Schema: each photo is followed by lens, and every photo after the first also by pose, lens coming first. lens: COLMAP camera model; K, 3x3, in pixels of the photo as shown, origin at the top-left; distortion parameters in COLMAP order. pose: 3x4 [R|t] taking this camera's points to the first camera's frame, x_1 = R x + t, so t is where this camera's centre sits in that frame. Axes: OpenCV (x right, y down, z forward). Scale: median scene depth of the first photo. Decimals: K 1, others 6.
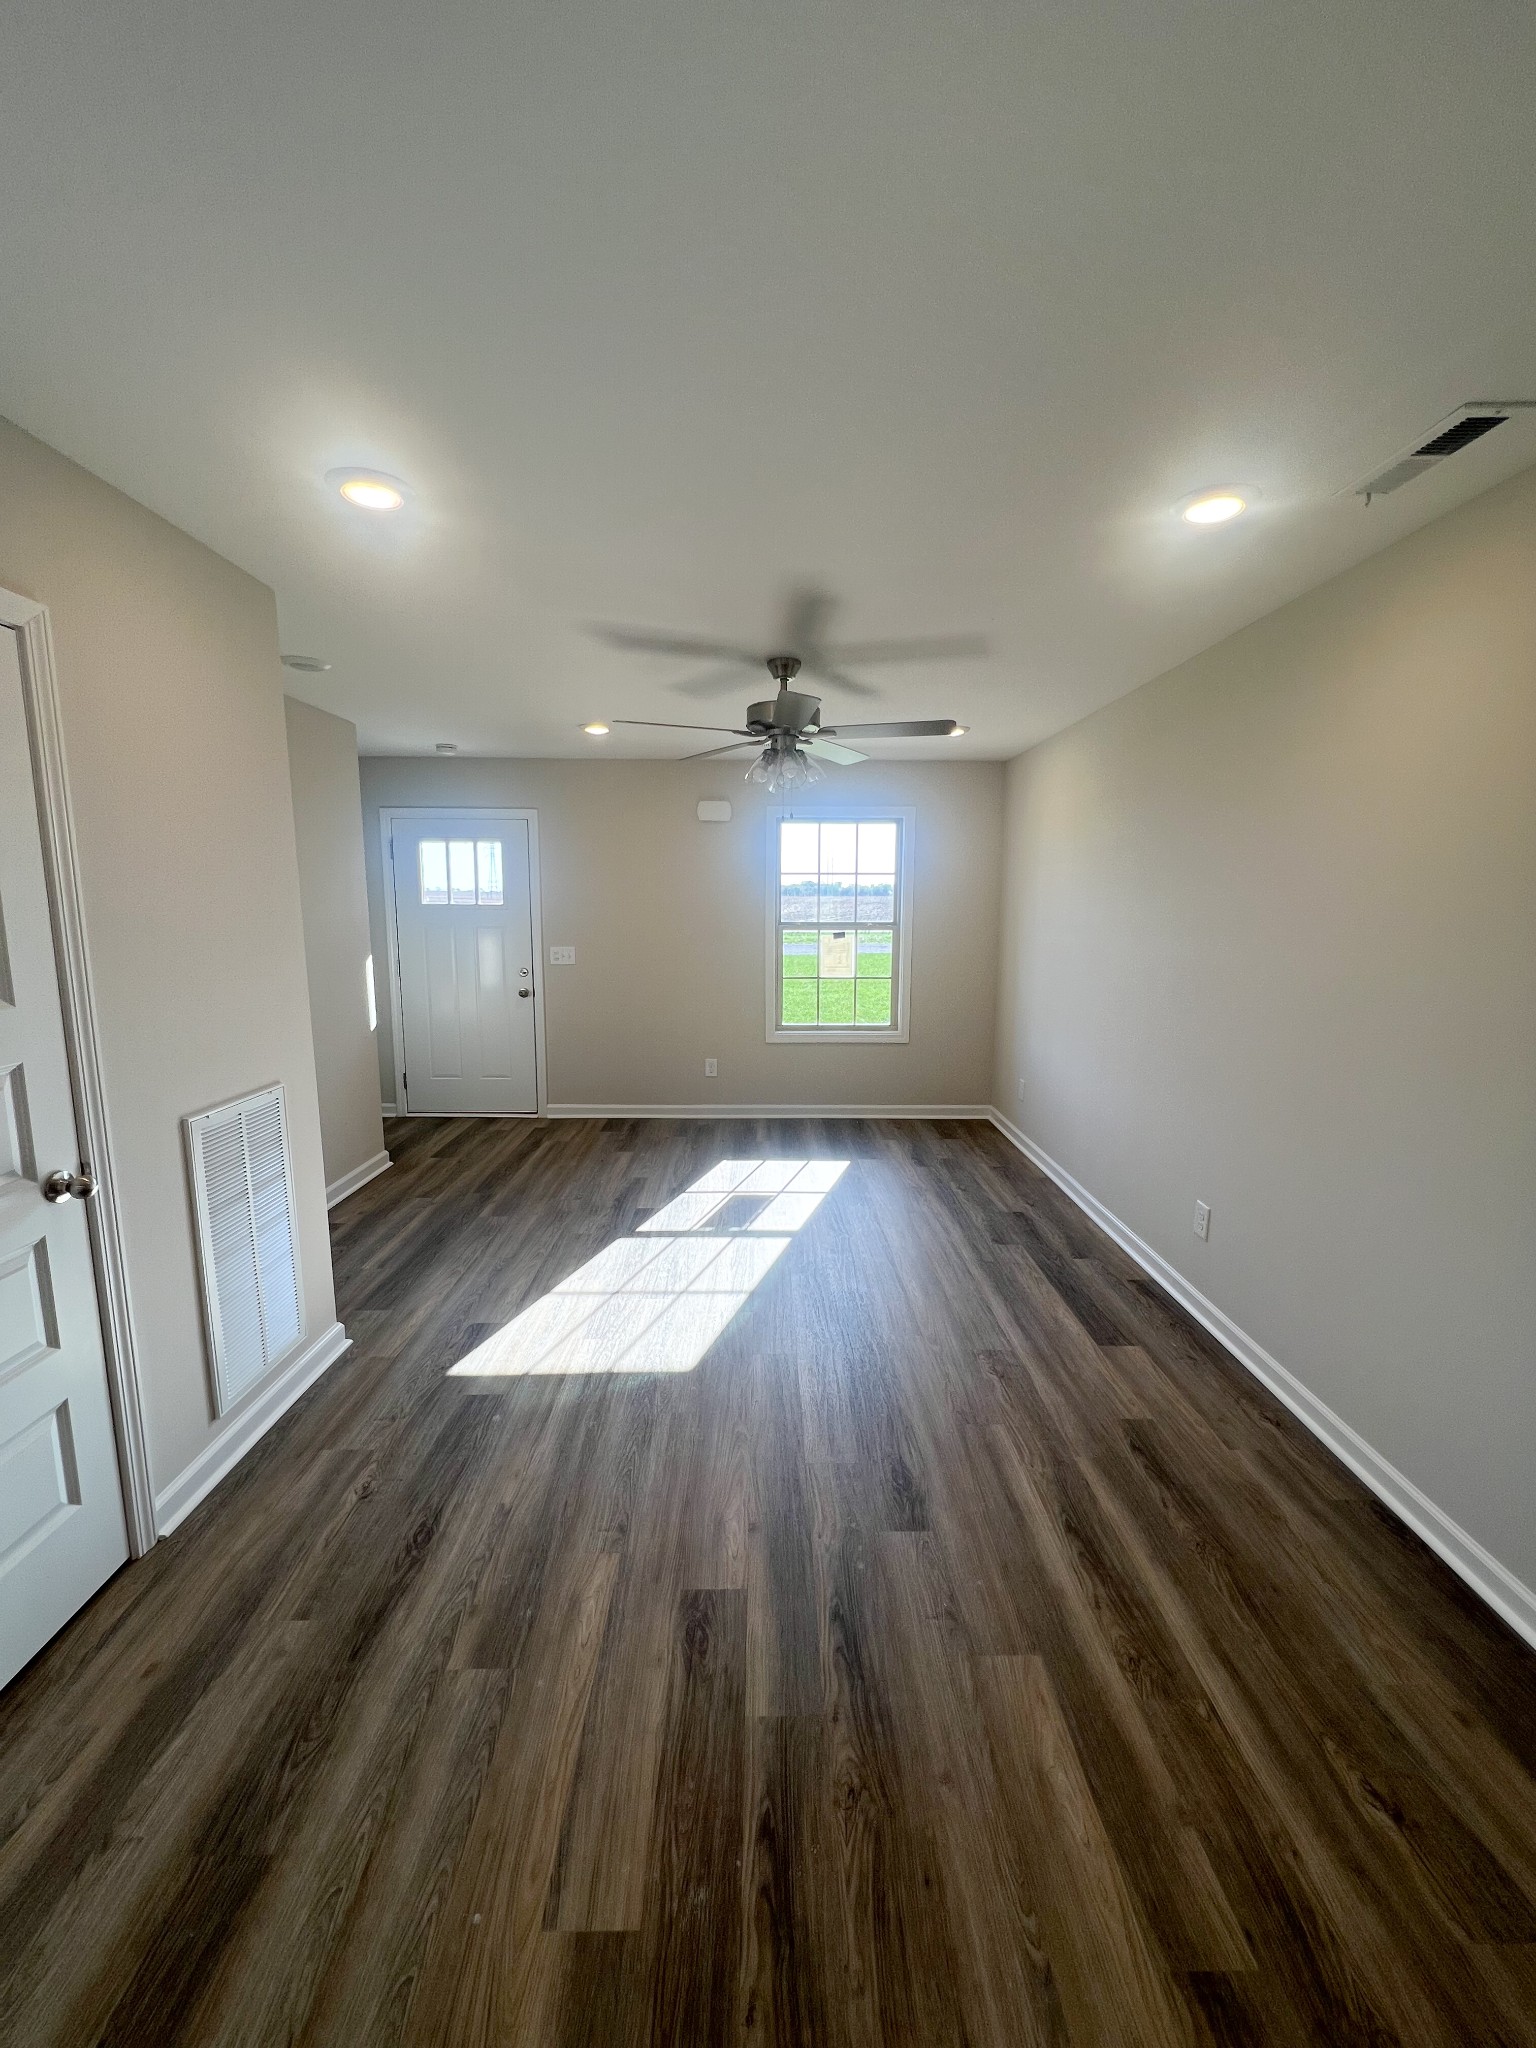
lens RADIAL K [[818.0, 0, 773.2], [0, 818.0, 1019.5], [0, 0, 1]] dist [-0.000866, -0.000030]
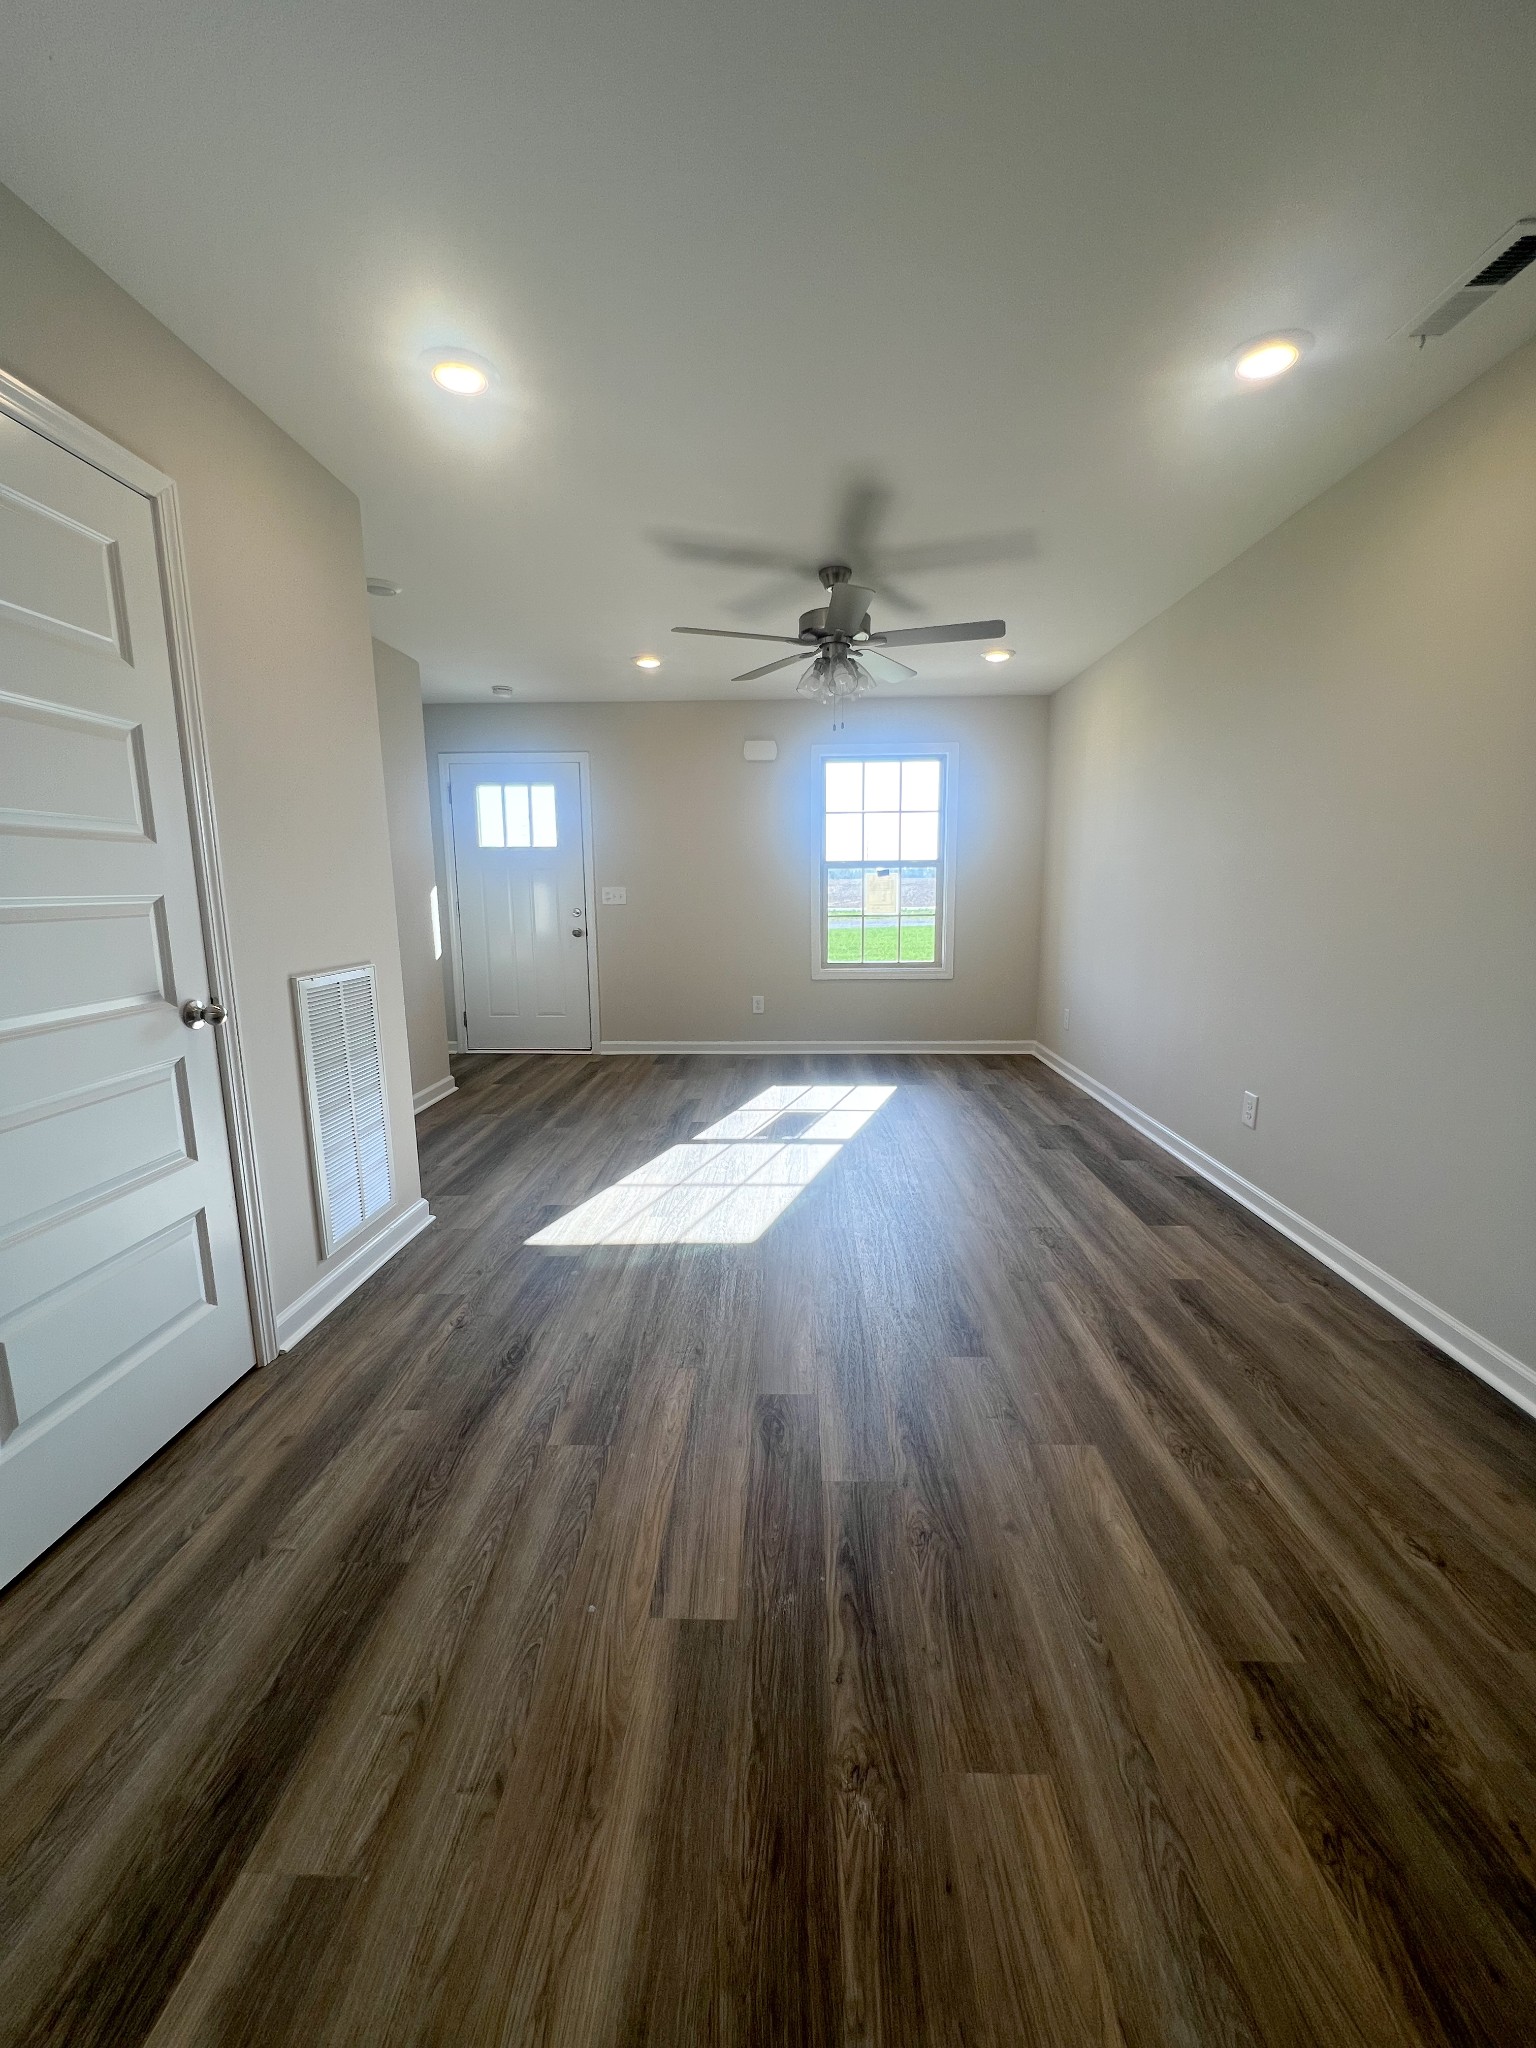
lens RADIAL K [[815.4, 0, 773.6], [0, 815.4, 1018.4], [0, 0, 1]] dist [-0.001000, 0.000110]
pose [[0.999039, -0.005954, -0.043433, -0.034966], [0.006759, 0.999808, 0.018406, 0.159903], [0.043315, -0.018681, 0.998887, -0.055577]]
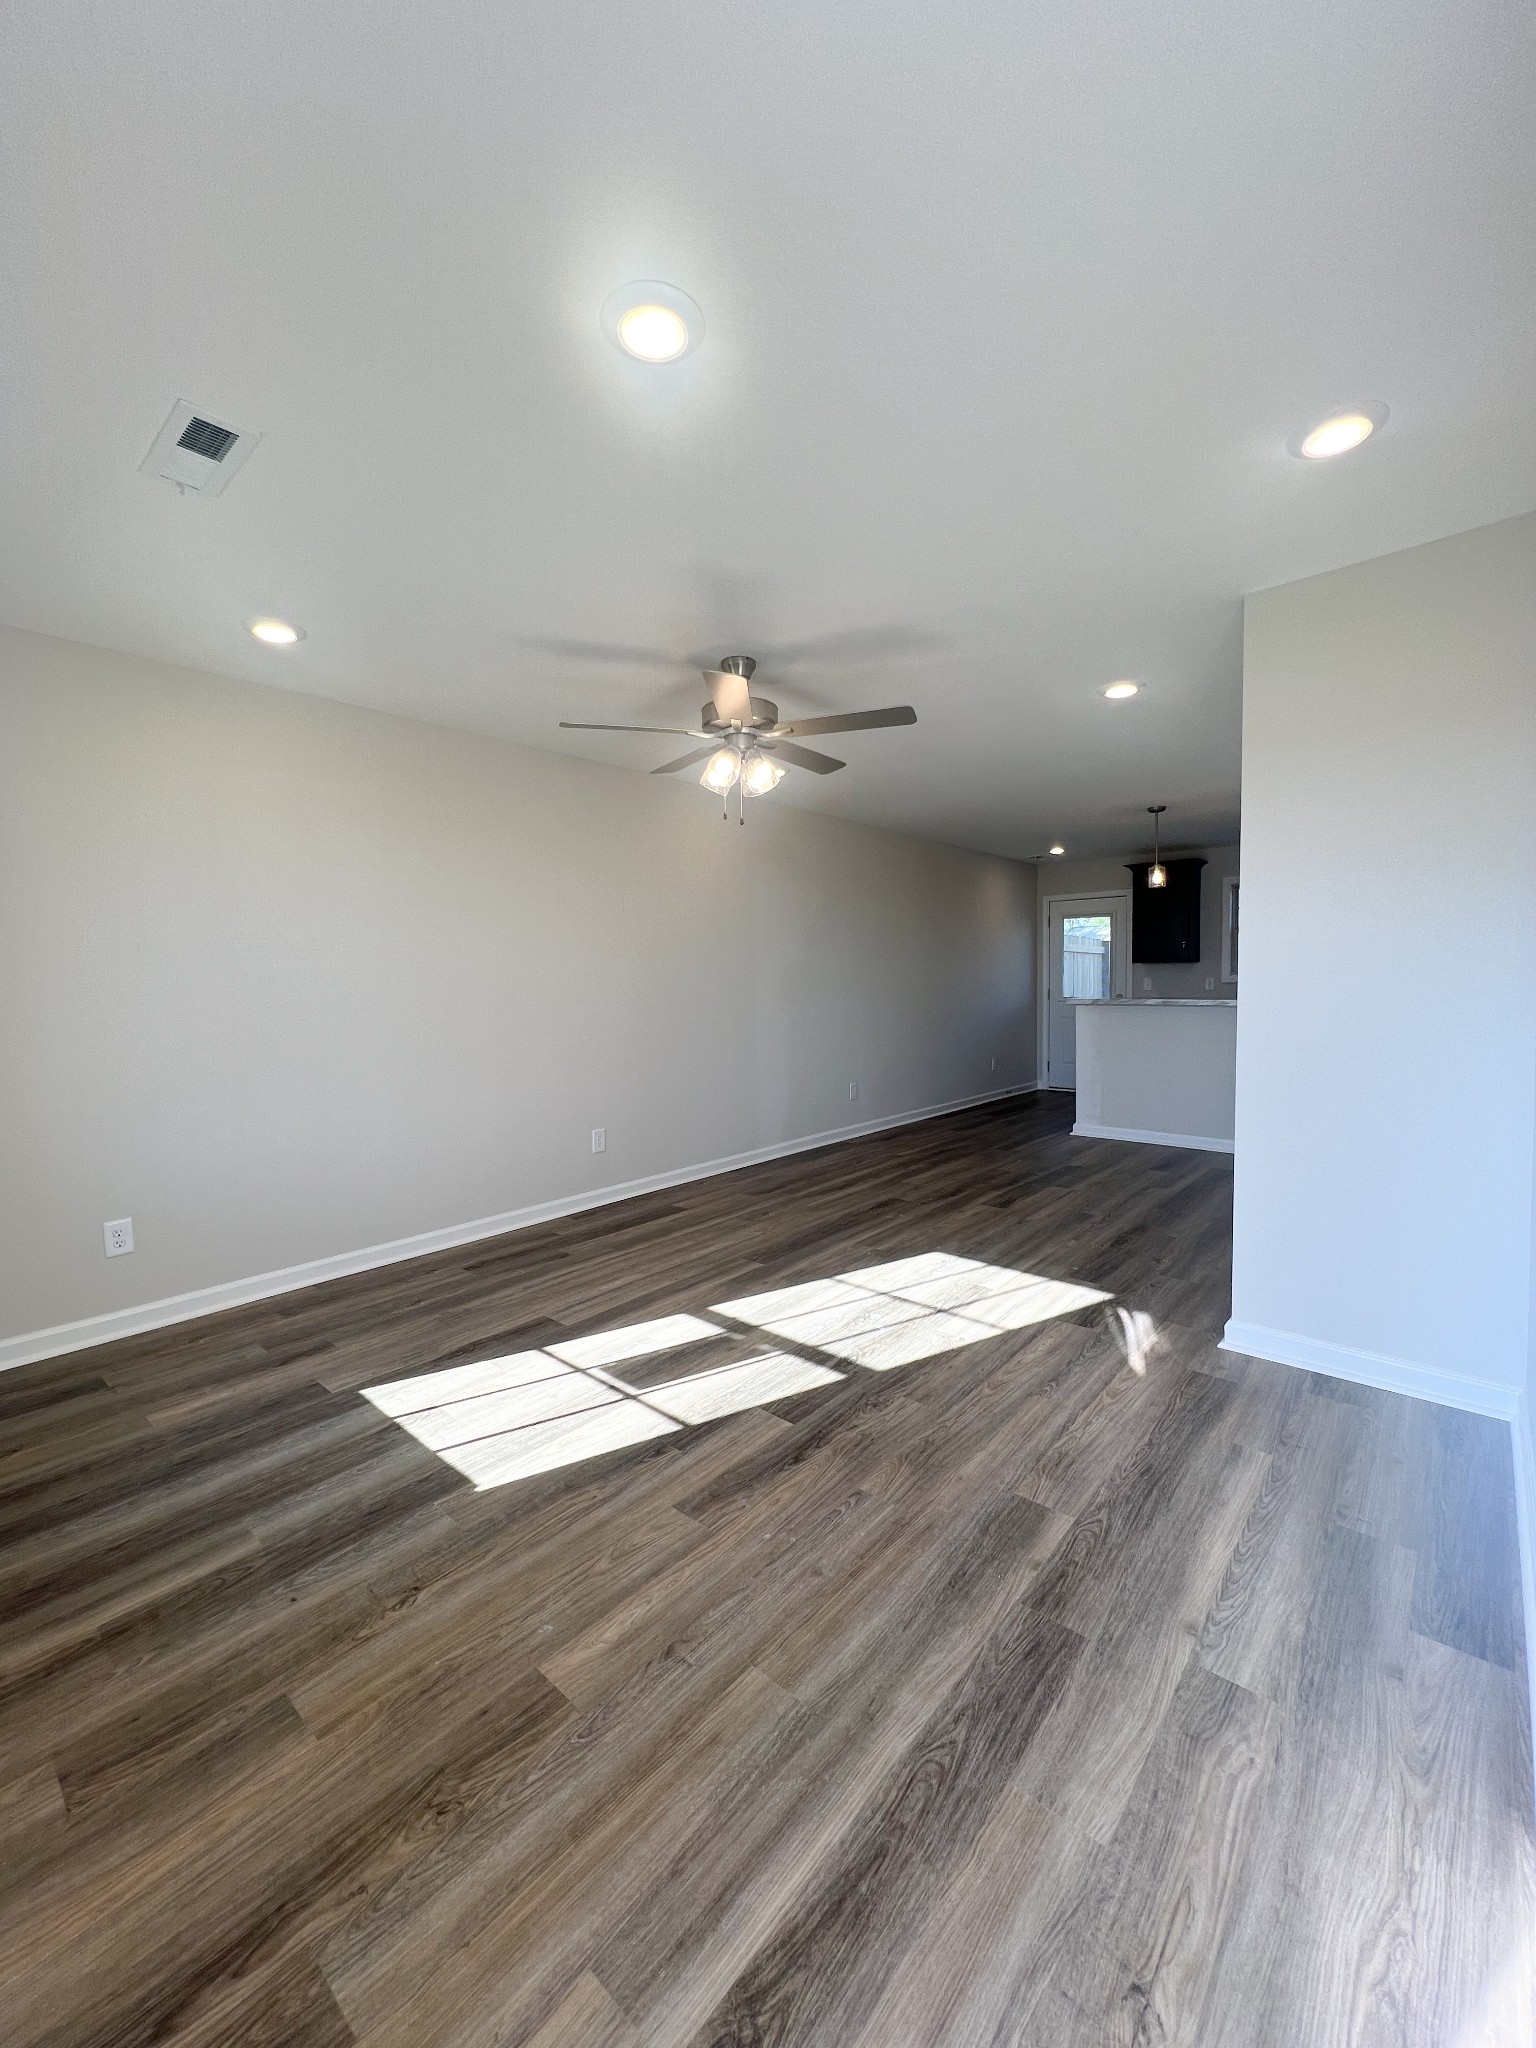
lens RADIAL K [[815.4, 0, 773.6], [0, 815.4, 1018.4], [0, 0, 1]] dist [-0.001000, 0.000110]
pose [[-0.745858, -0.026878, 0.665563, -1.028308], [0.108688, 0.980884, 0.161412, -0.263977], [-0.657178, 0.192729, -0.728678, 2.688731]]
